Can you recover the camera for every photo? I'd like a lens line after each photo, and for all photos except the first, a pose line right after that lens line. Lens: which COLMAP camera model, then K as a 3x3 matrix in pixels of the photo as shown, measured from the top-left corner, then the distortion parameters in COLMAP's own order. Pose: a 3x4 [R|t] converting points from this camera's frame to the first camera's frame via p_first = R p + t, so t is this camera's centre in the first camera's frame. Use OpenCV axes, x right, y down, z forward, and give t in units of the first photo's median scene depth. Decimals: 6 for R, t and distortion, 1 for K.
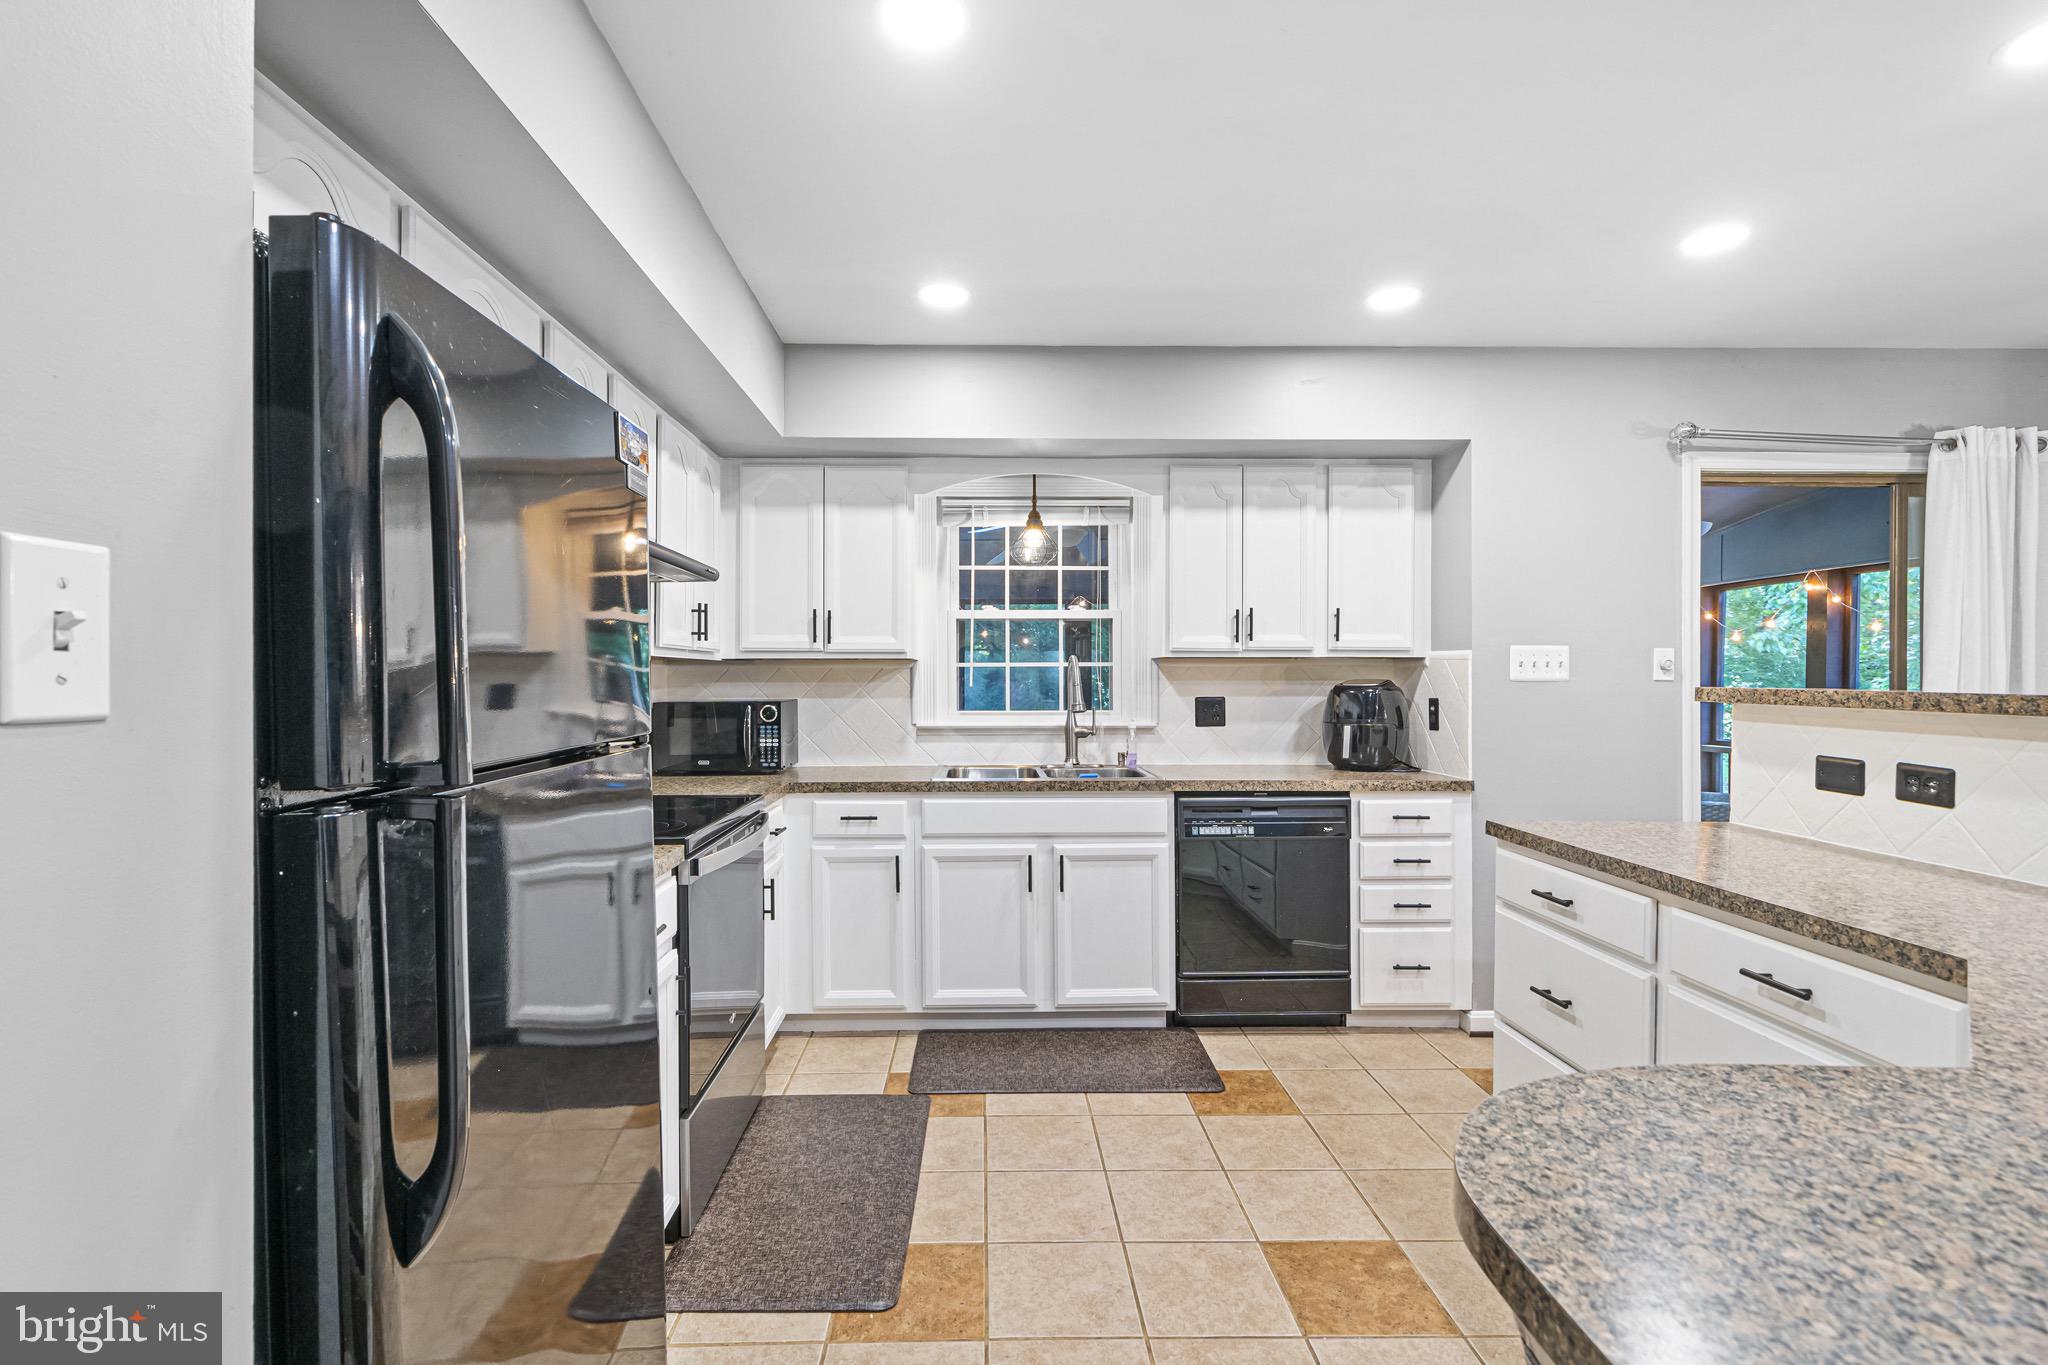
lens RADIAL K [[944.9, 0, 1024.0], [0, 944.9, 682.5], [0, 0, 1]] dist [-0.002310, -0.000301]
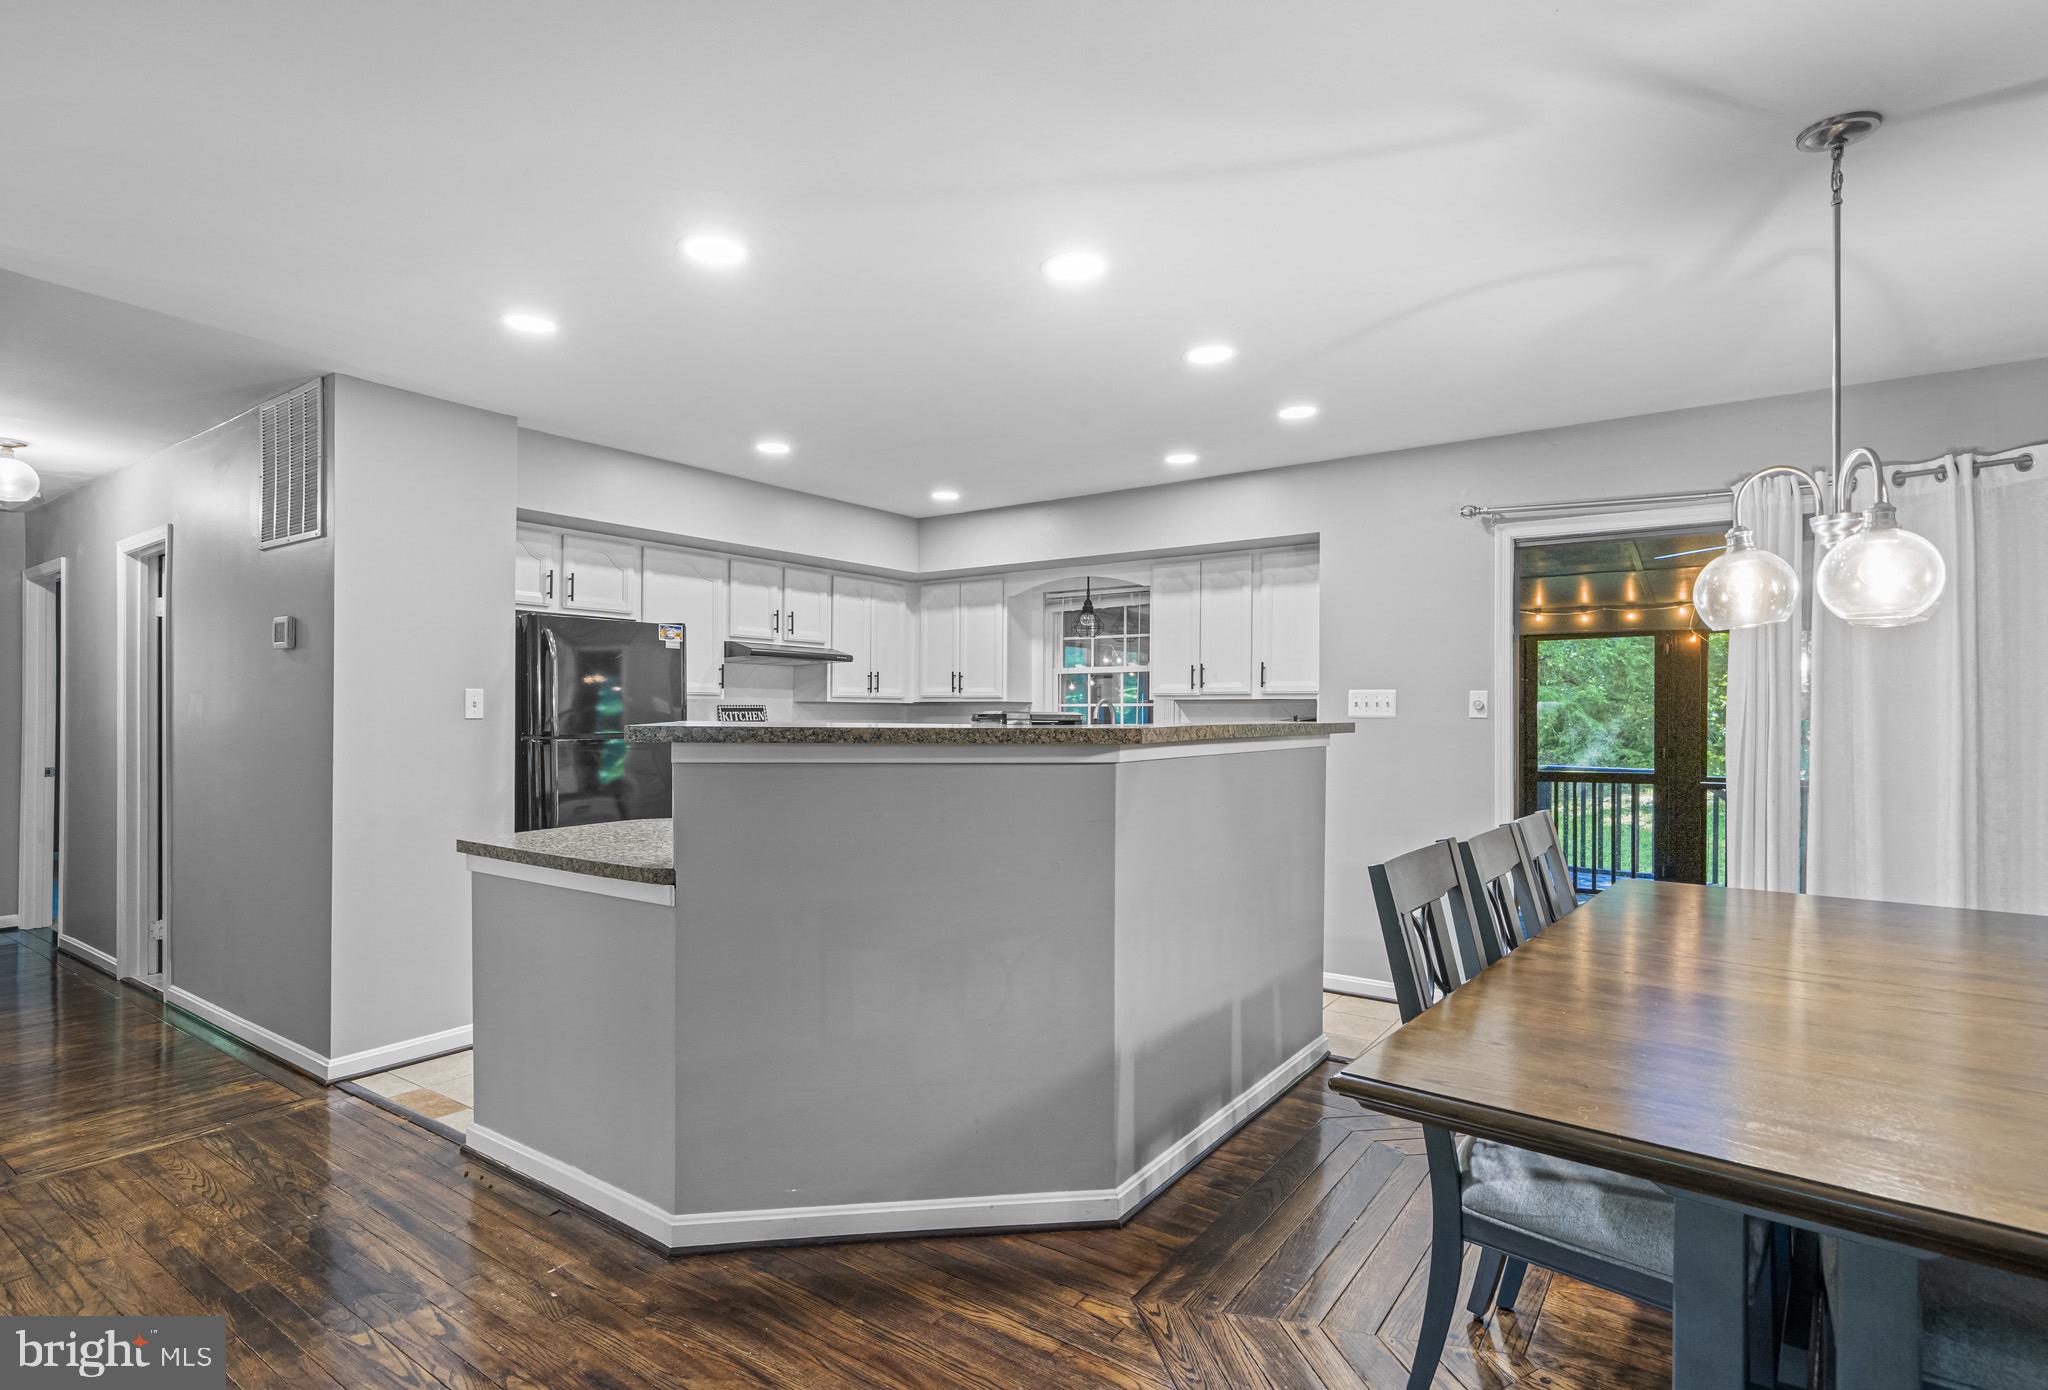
lens RADIAL K [[1036.0, 0, 1024.0], [0, 1036.0, 695.0], [0, 0, 1]] dist [-0.033743, 0.000136]
pose [[0.806047, -0.008267, -0.591793, 0.919538], [-0.006429, 0.999721, -0.022722, 0.002492], [0.591816, 0.022119, 0.805769, -0.359630]]
